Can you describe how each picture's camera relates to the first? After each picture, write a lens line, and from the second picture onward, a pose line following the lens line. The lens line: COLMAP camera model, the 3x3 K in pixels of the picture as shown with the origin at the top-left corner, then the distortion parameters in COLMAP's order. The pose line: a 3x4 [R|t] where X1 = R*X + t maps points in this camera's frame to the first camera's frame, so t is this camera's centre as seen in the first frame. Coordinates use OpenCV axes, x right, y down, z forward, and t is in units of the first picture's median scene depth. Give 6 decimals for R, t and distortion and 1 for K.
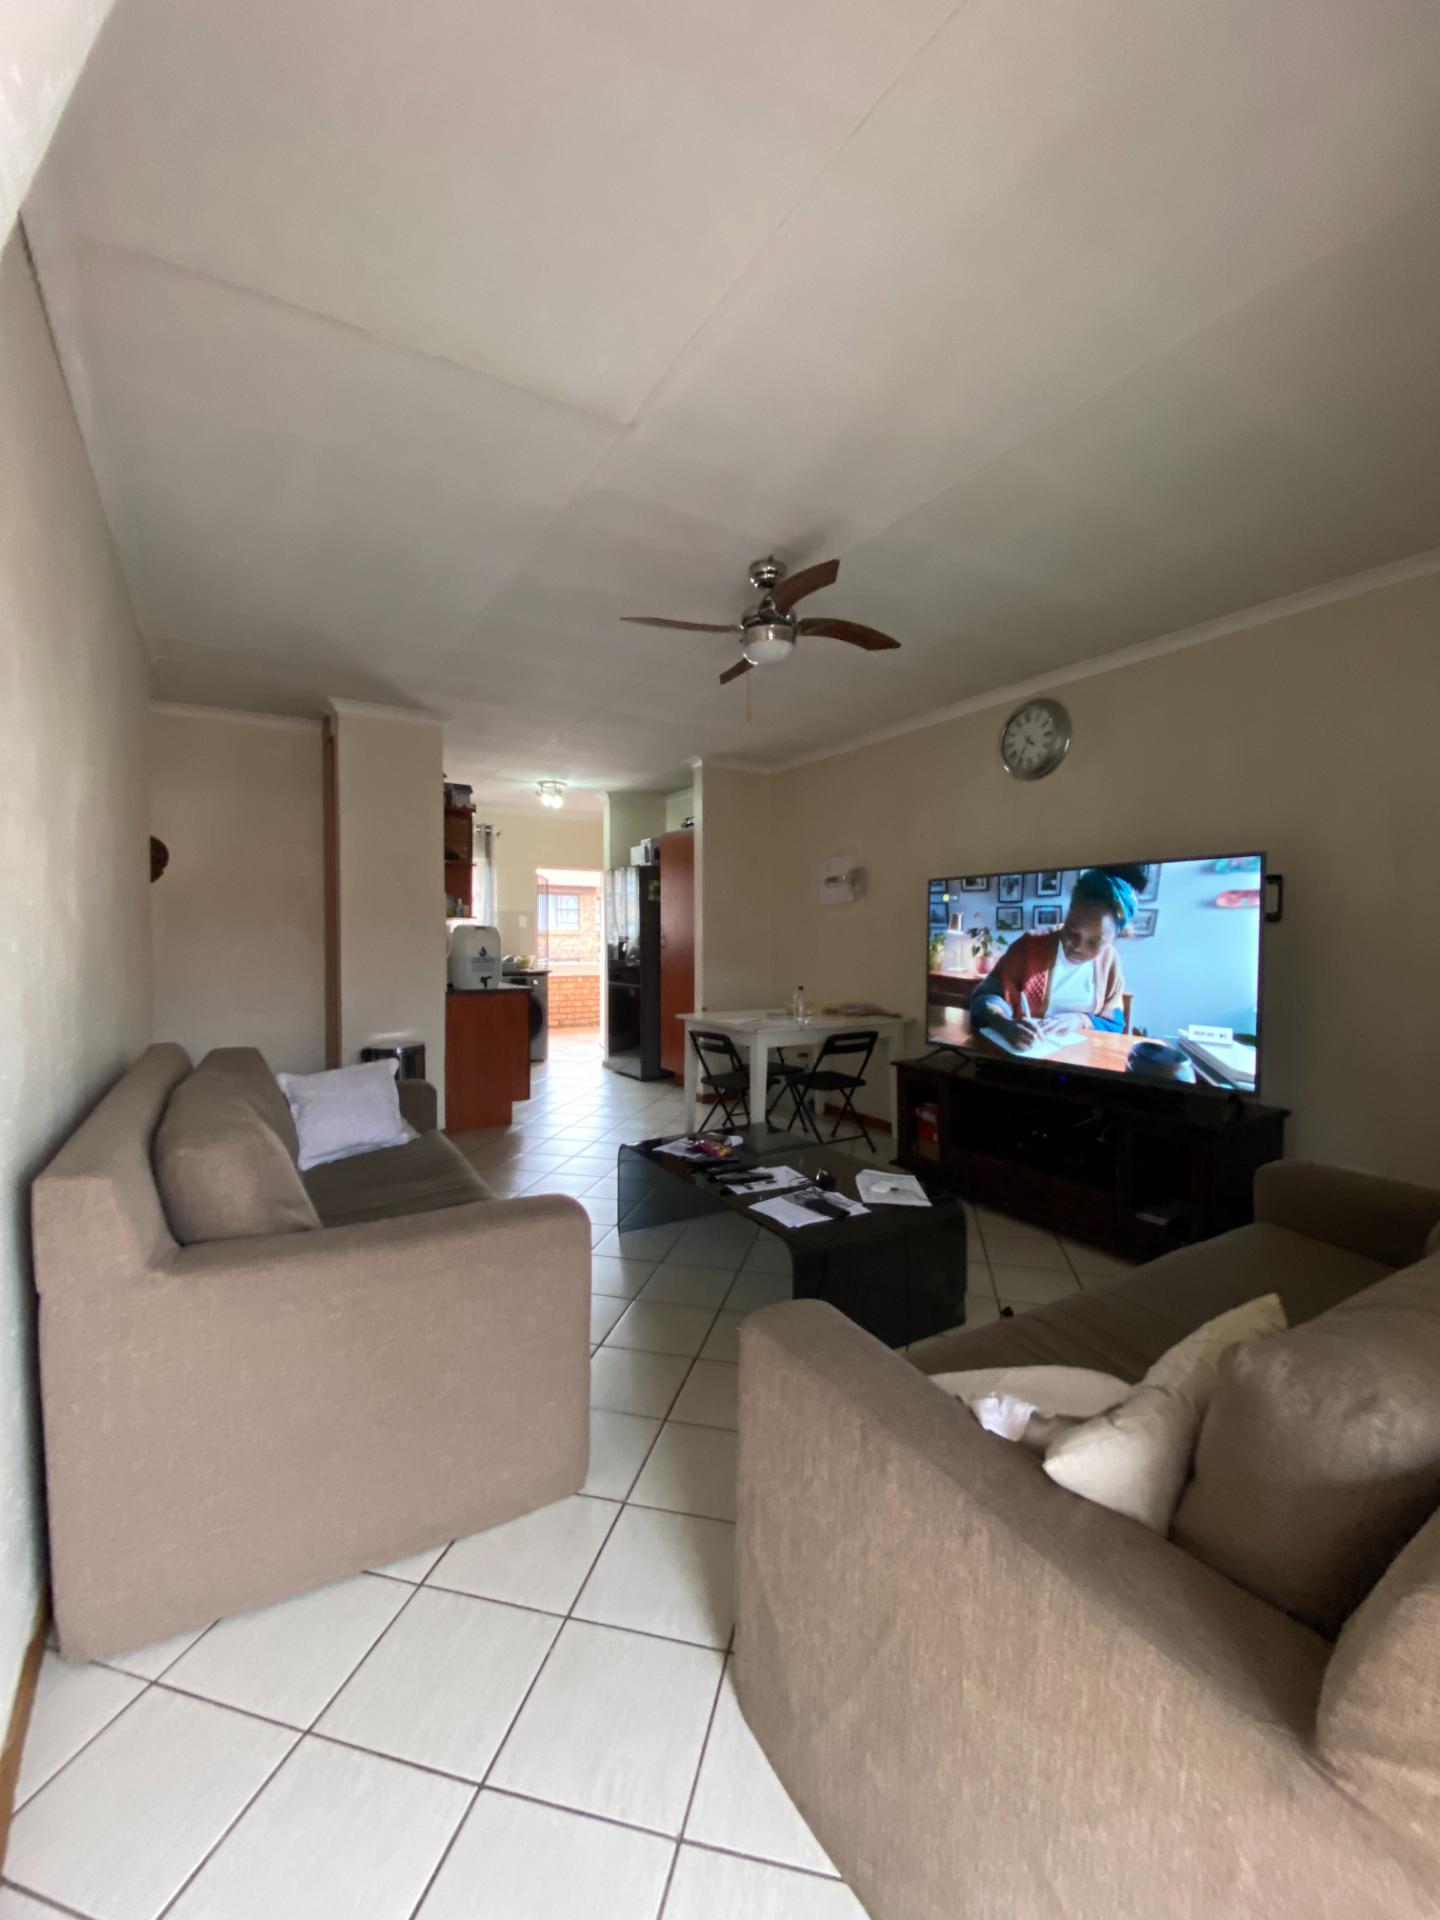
lens RADIAL K [[777.9, 0, 720.5], [0, 777.9, 959.7], [0, 0, 1]] dist [0.026970, -0.020699]
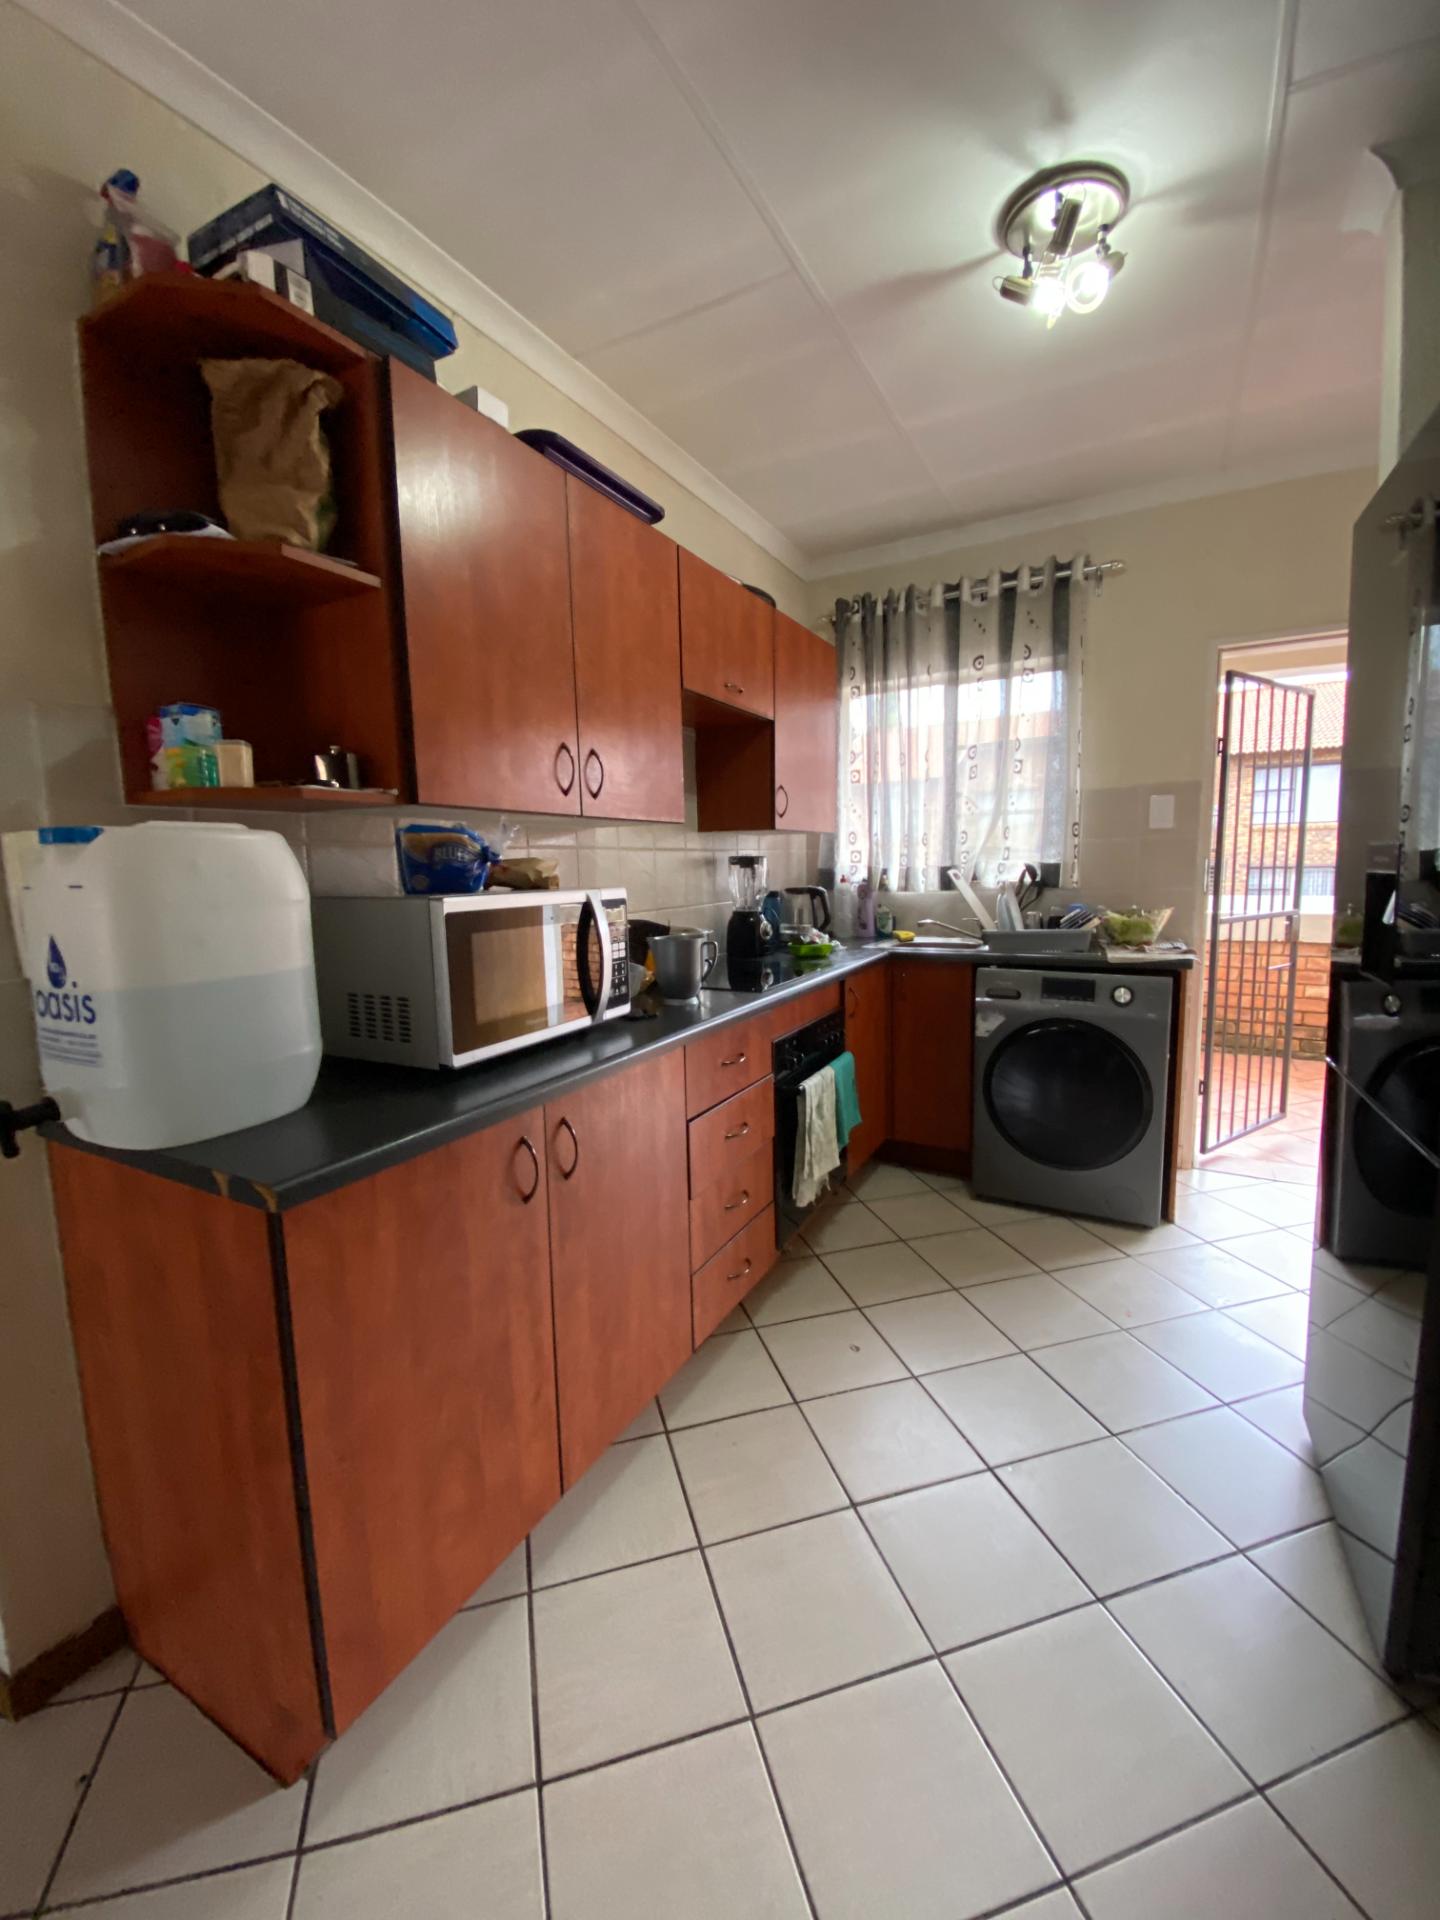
lens RADIAL K [[777.9, 0, 720.5], [0, 777.9, 959.7], [0, 0, 1]] dist [0.026970, -0.020699]
pose [[0.487910, 0.091651, -0.868069, -0.051141], [-0.002782, 0.994631, 0.103449, -0.030501], [0.872890, -0.048059, 0.485545, 1.060622]]
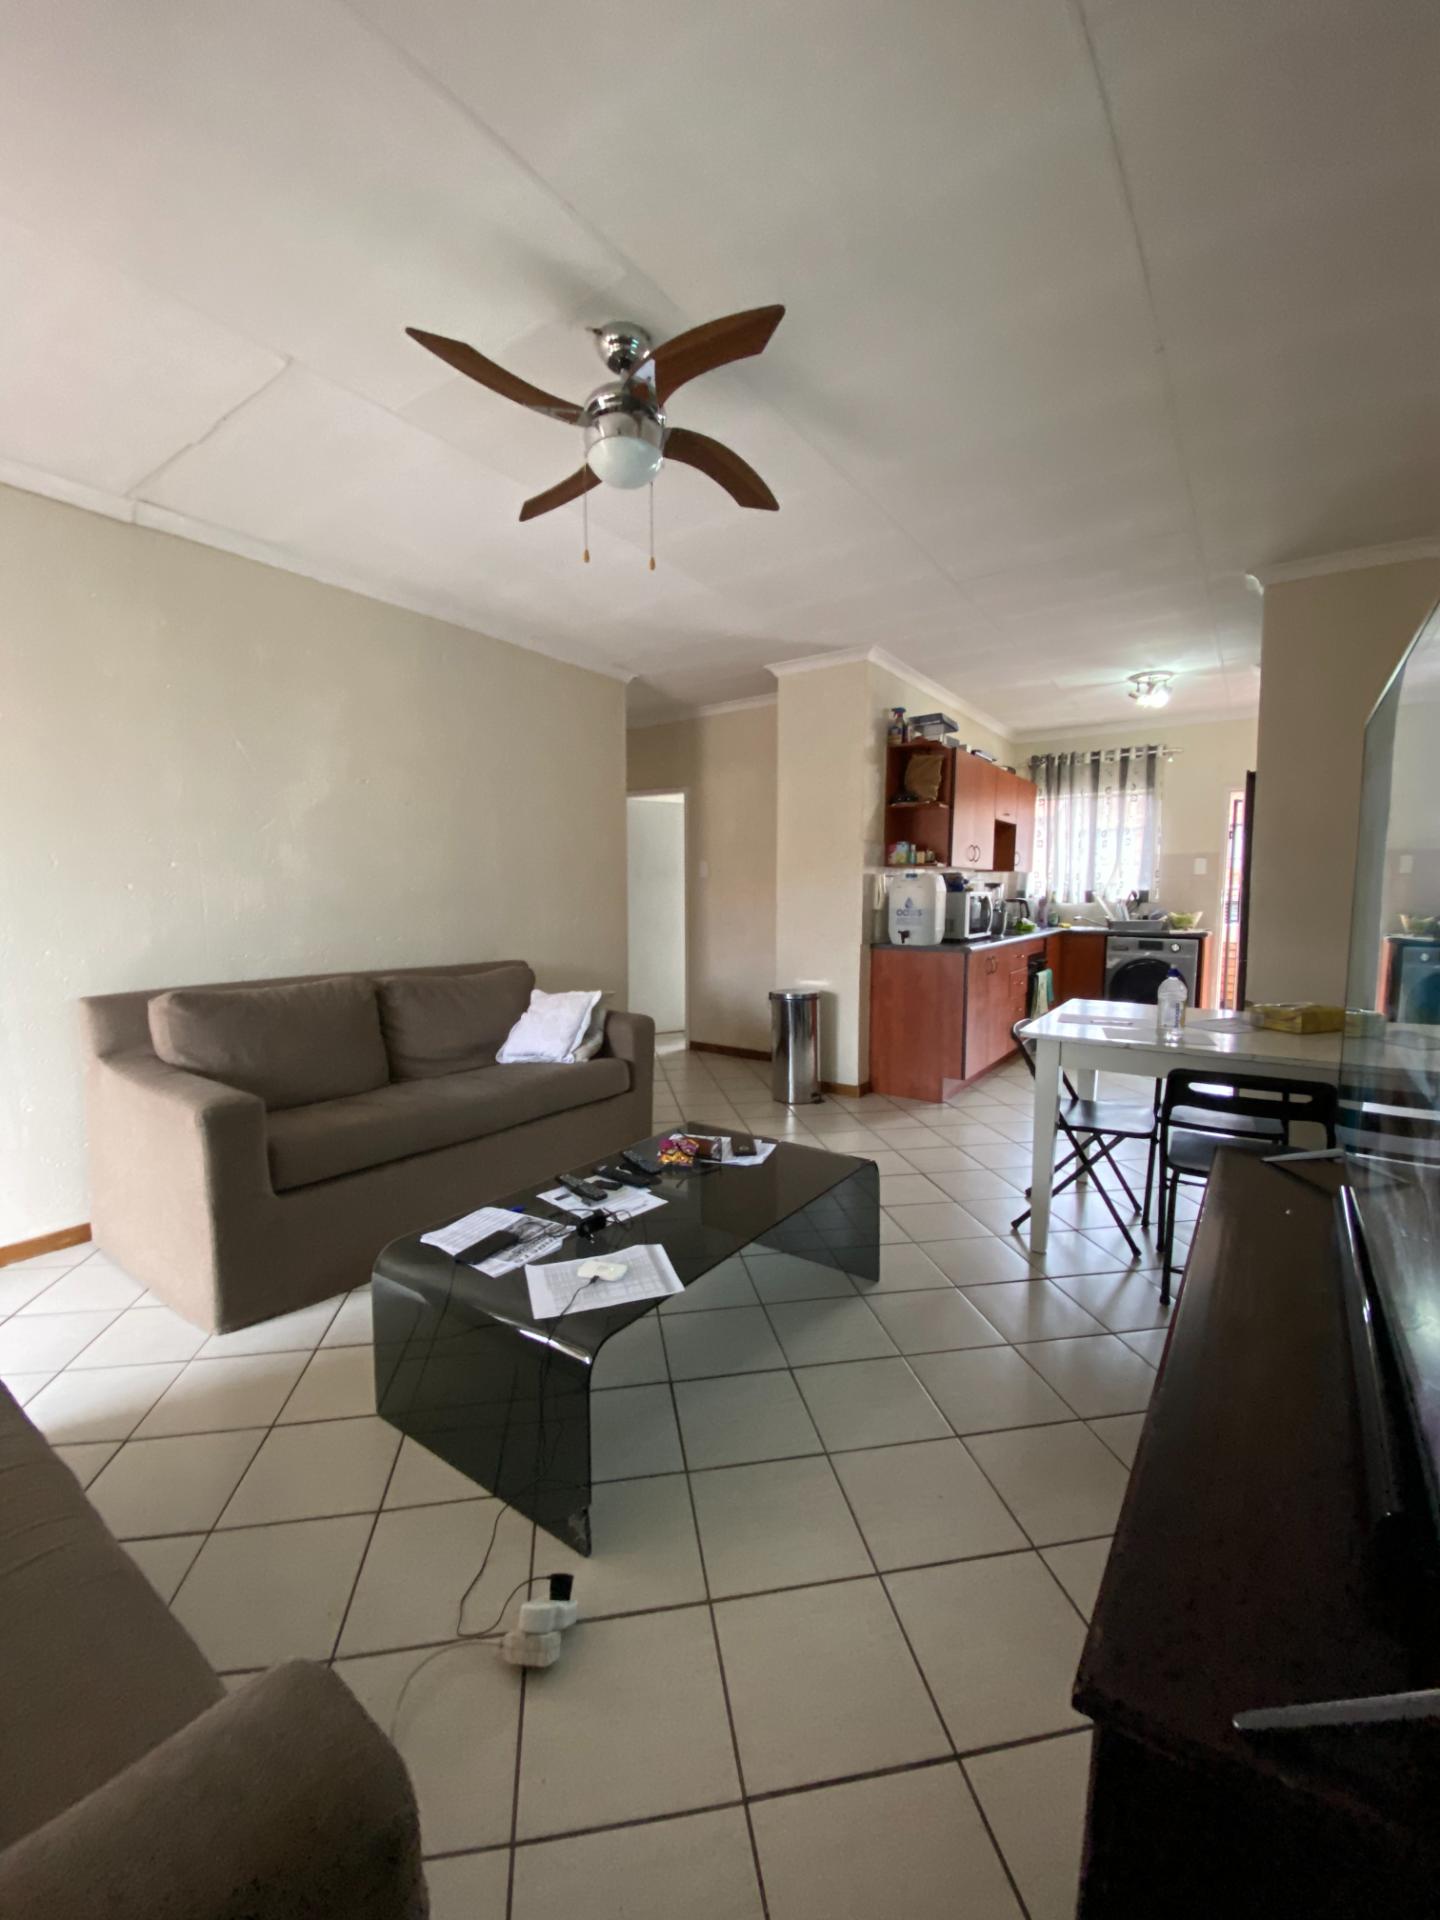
lens RADIAL K [[777.9, 0, 720.5], [0, 777.9, 959.7], [0, 0, 1]] dist [0.026970, -0.020699]
pose [[0.388562, 0.075953, -0.918287, 0.441557], [-0.025659, 0.997102, 0.071615, -0.003665], [0.921065, -0.004264, 0.389385, 0.462878]]
